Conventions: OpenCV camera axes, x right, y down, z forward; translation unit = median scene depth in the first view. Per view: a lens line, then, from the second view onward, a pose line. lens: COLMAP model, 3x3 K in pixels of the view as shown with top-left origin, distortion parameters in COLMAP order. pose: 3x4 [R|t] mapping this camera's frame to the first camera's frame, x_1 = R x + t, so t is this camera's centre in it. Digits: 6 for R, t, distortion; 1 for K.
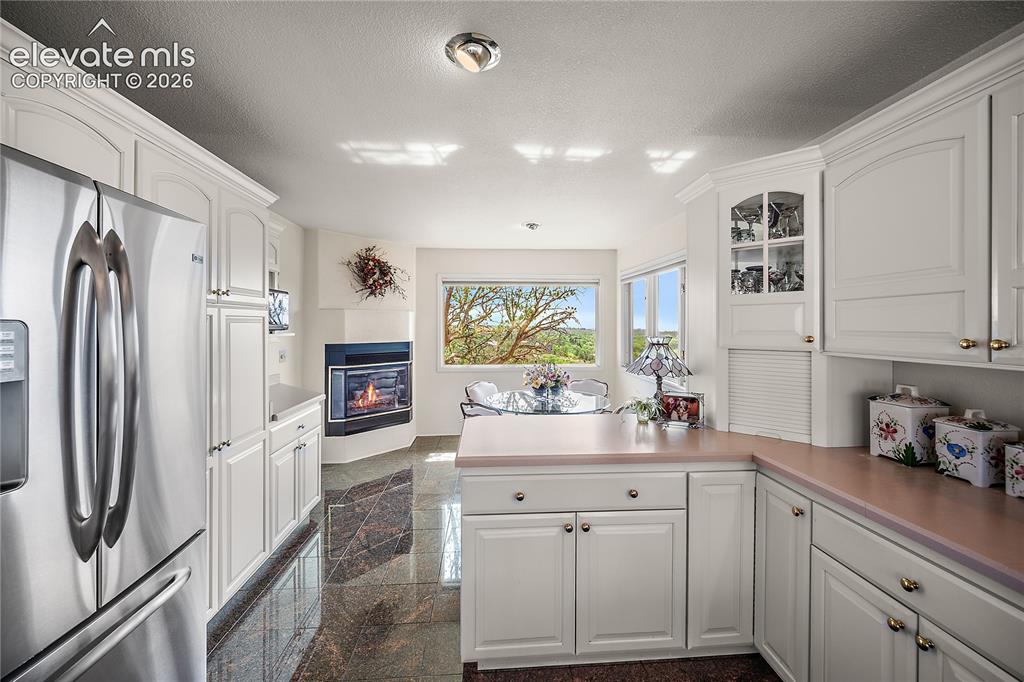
lens RADIAL K [[413.2, 0, 519.0], [0, 413.2, 325.5], [0, 0, 1]] dist [-0.001655, -0.000533]
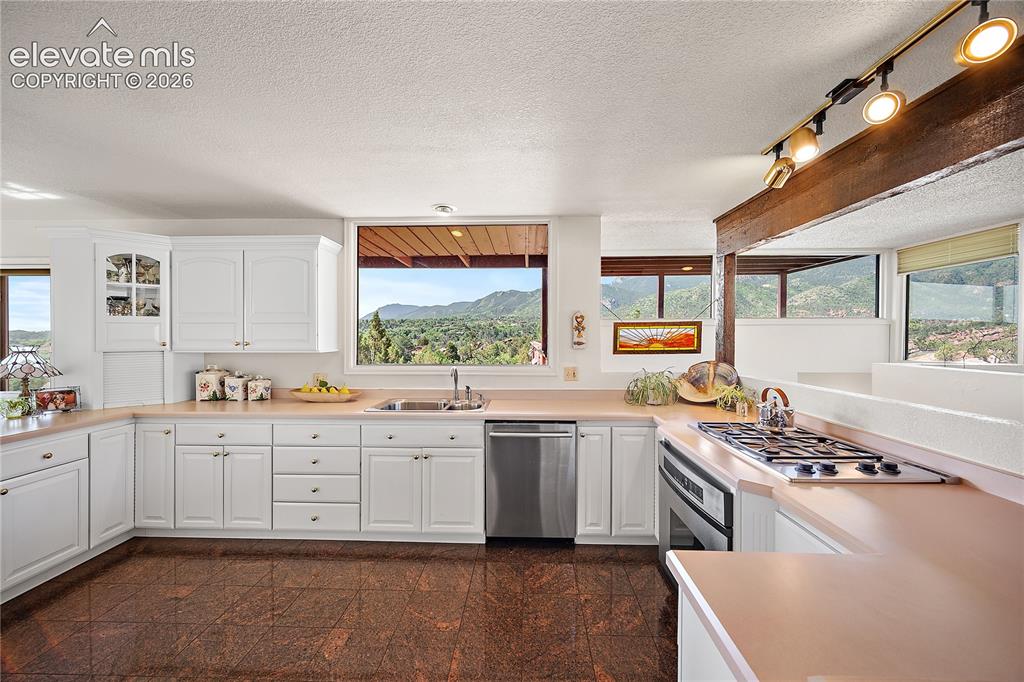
lens RADIAL K [[413.2, 0, 507.3], [0, 413.2, 337.5], [0, 0, 1]] dist [-0.001655, -0.000533]
pose [[0.142803, -0.008799, 0.989712, -0.915115], [-0.005011, 0.999941, 0.009613, -0.021112], [-0.989738, -0.006333, 0.142751, -0.778776]]
